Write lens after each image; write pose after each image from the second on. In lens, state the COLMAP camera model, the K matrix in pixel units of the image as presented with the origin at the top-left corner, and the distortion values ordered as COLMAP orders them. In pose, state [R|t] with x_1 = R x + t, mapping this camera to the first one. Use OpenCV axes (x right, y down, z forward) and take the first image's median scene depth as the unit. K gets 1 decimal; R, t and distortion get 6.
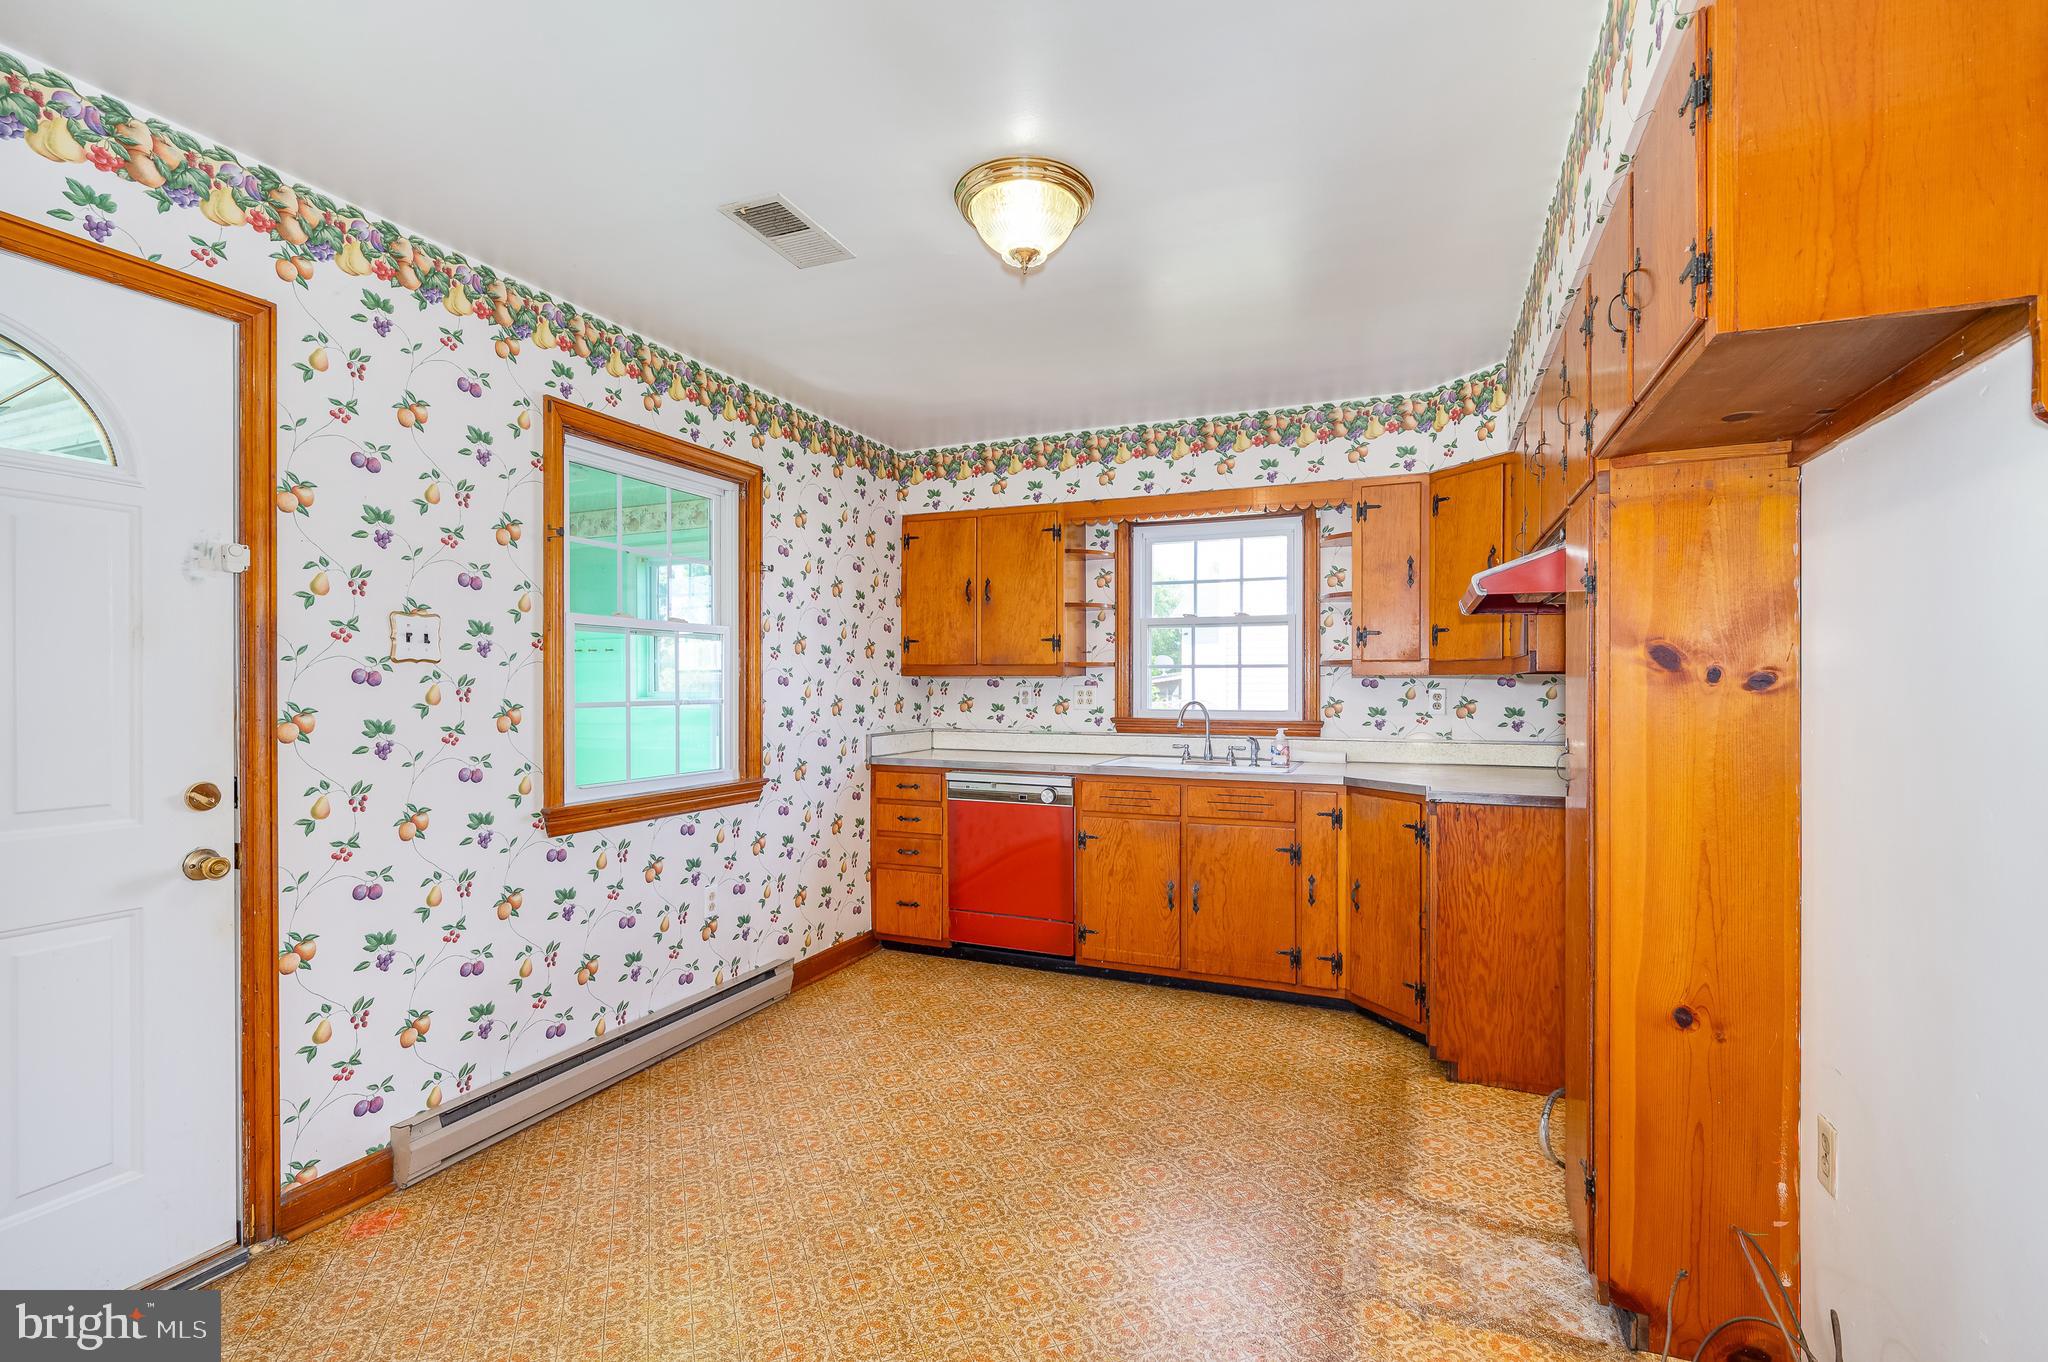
lens RADIAL K [[921.0, 0, 1026.1], [0, 921.0, 693.9], [0, 0, 1]] dist [0.001542, 0.000121]
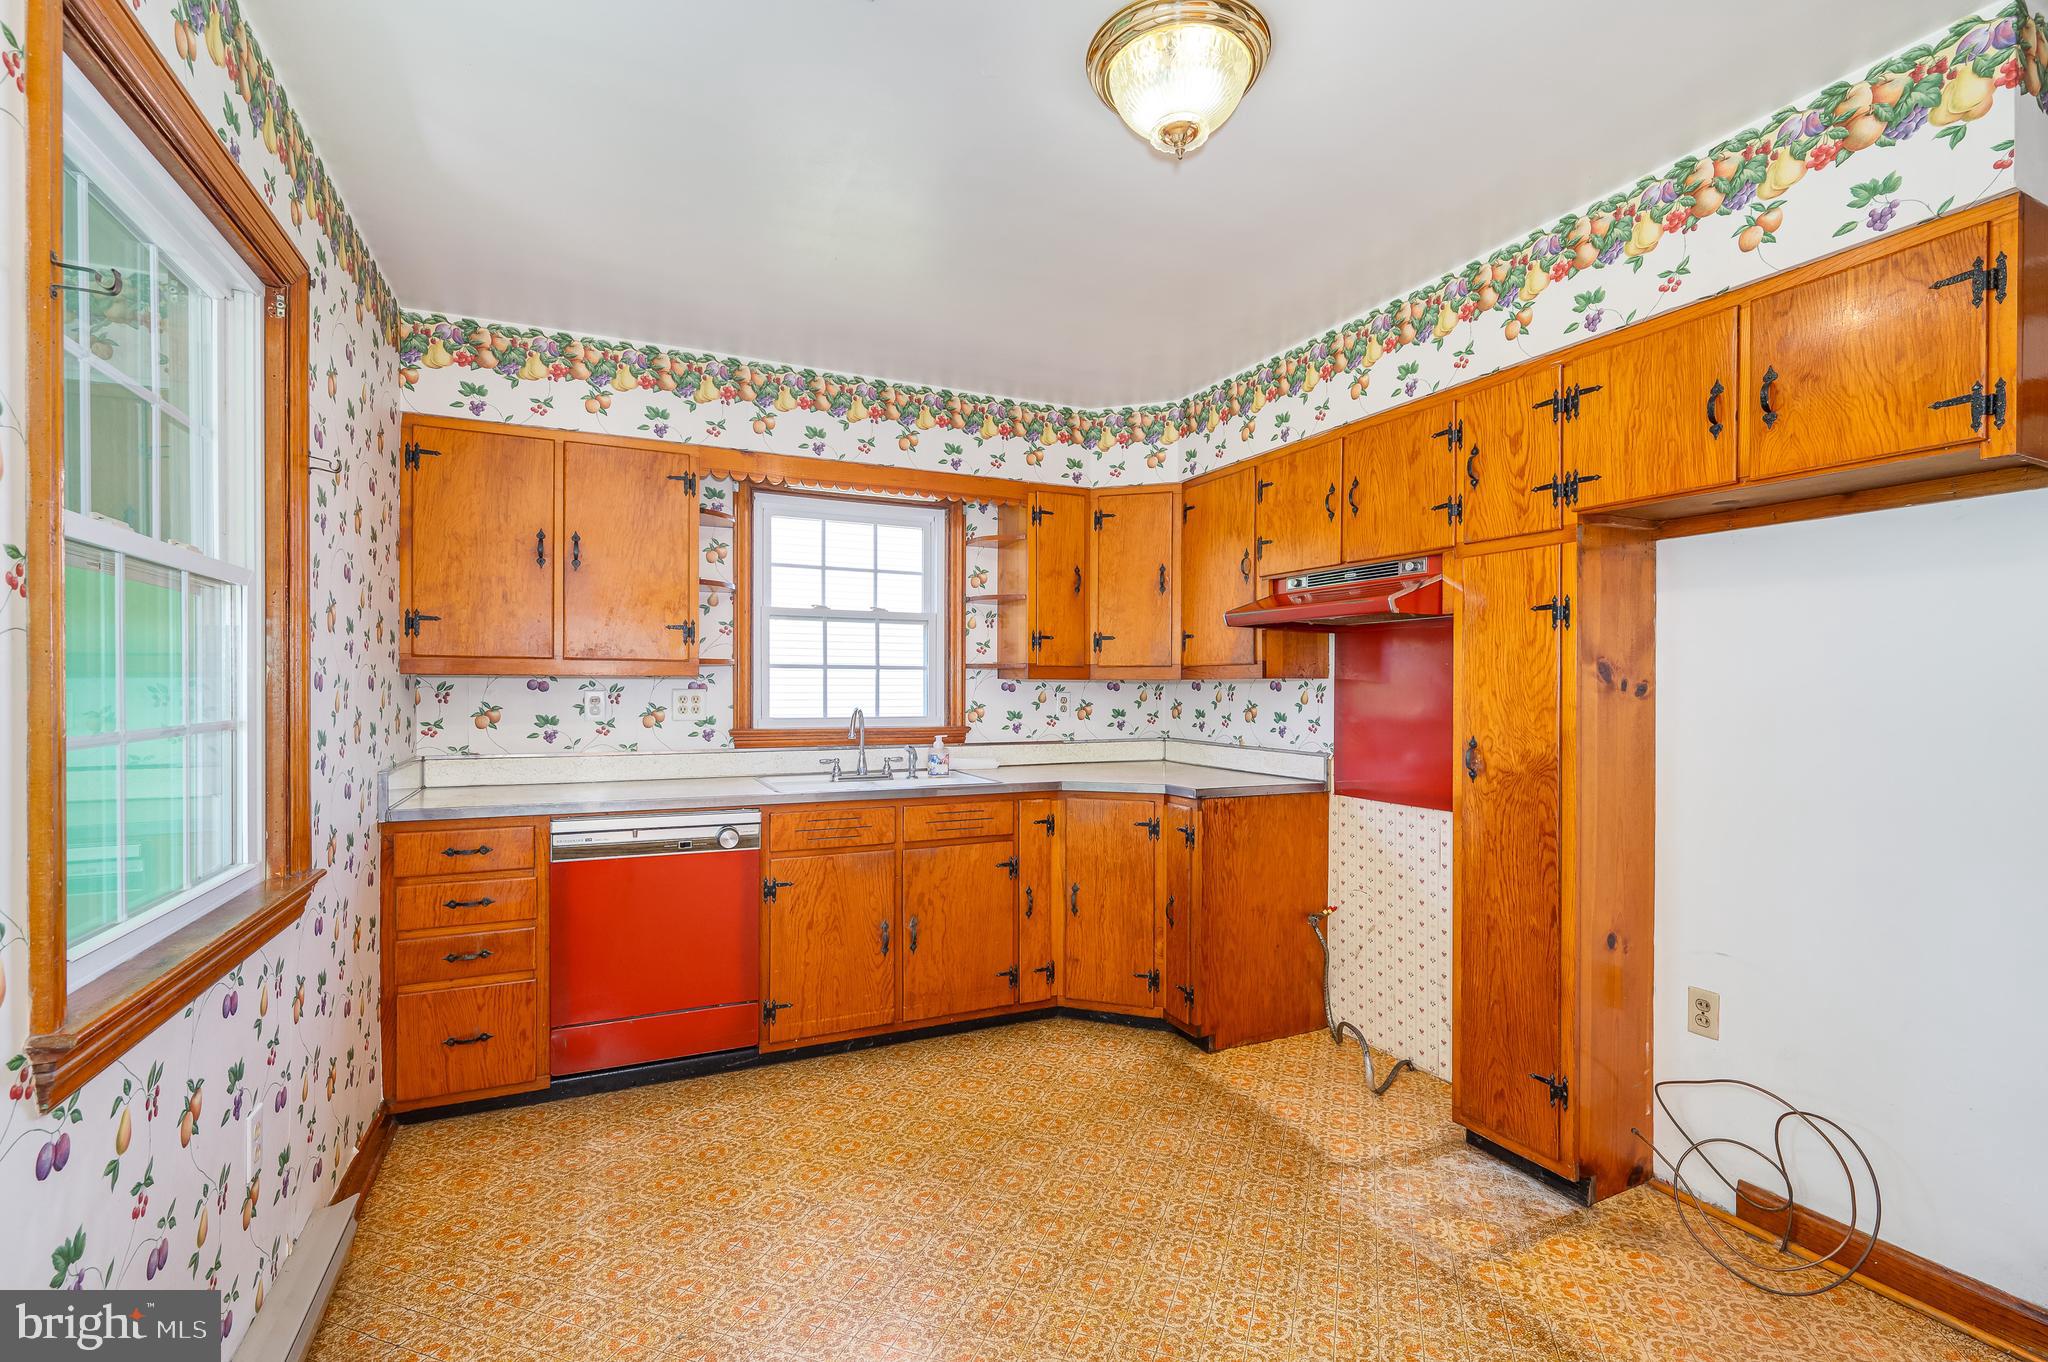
lens RADIAL K [[921.0, 0, 1026.1], [0, 921.0, 693.9], [0, 0, 1]] dist [0.001542, 0.000121]
pose [[0.663267, -0.004485, 0.748369, -0.387057], [0.004375, 0.999988, 0.002116, -0.006480], [-0.748370, 0.001870, 0.663279, 0.340759]]
